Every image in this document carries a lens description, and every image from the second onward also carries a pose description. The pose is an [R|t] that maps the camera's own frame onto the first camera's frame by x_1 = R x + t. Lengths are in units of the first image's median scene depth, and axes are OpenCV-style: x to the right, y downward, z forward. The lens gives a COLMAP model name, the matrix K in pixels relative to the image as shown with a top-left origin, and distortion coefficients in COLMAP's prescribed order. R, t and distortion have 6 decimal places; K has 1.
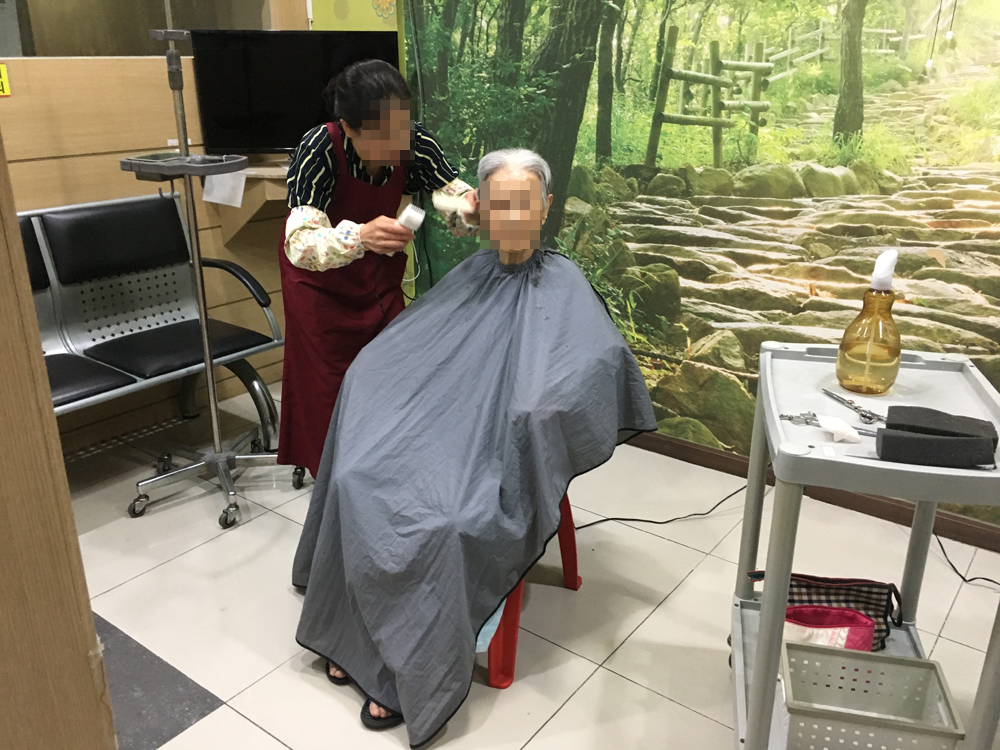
lens RADIAL K [[853.7, 0, 500.0], [0, 853.7, 375.0], [0, 0, 1]] dist [0.002226, 0.003468]
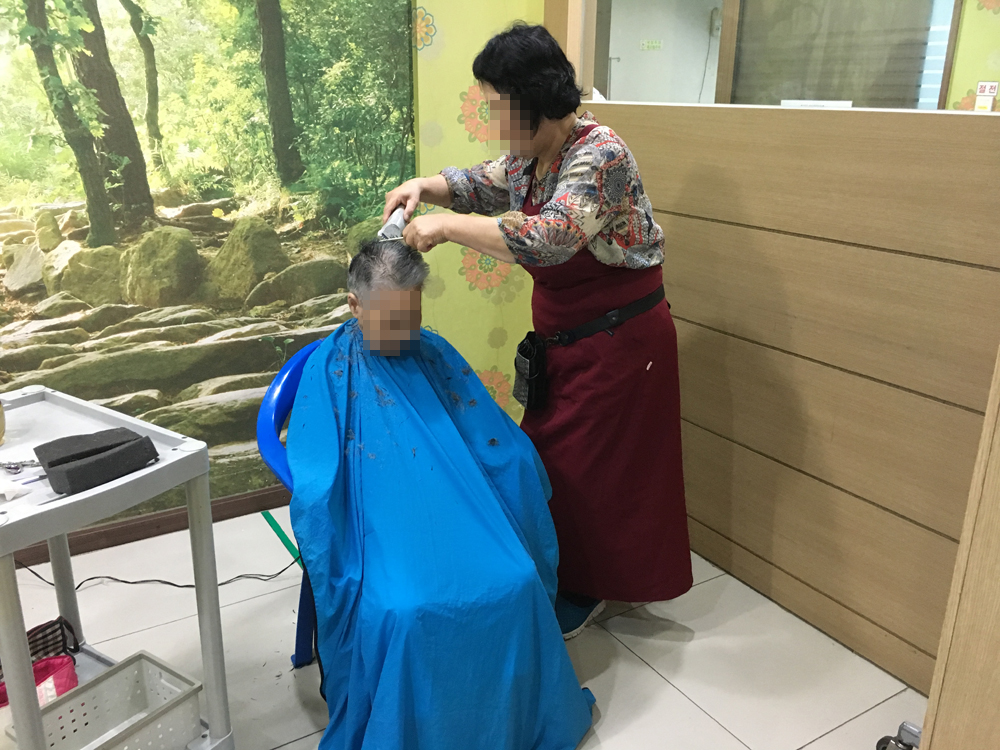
lens RADIAL K [[853.7, 0, 500.0], [0, 853.7, 375.0], [0, 0, 1]] dist [0.002226, 0.003468]
pose [[0.362668, -0.286631, 0.886744, -0.214898], [0.310349, 0.934359, 0.175093, -0.050093], [-0.878724, 0.211700, 0.427818, 0.053618]]
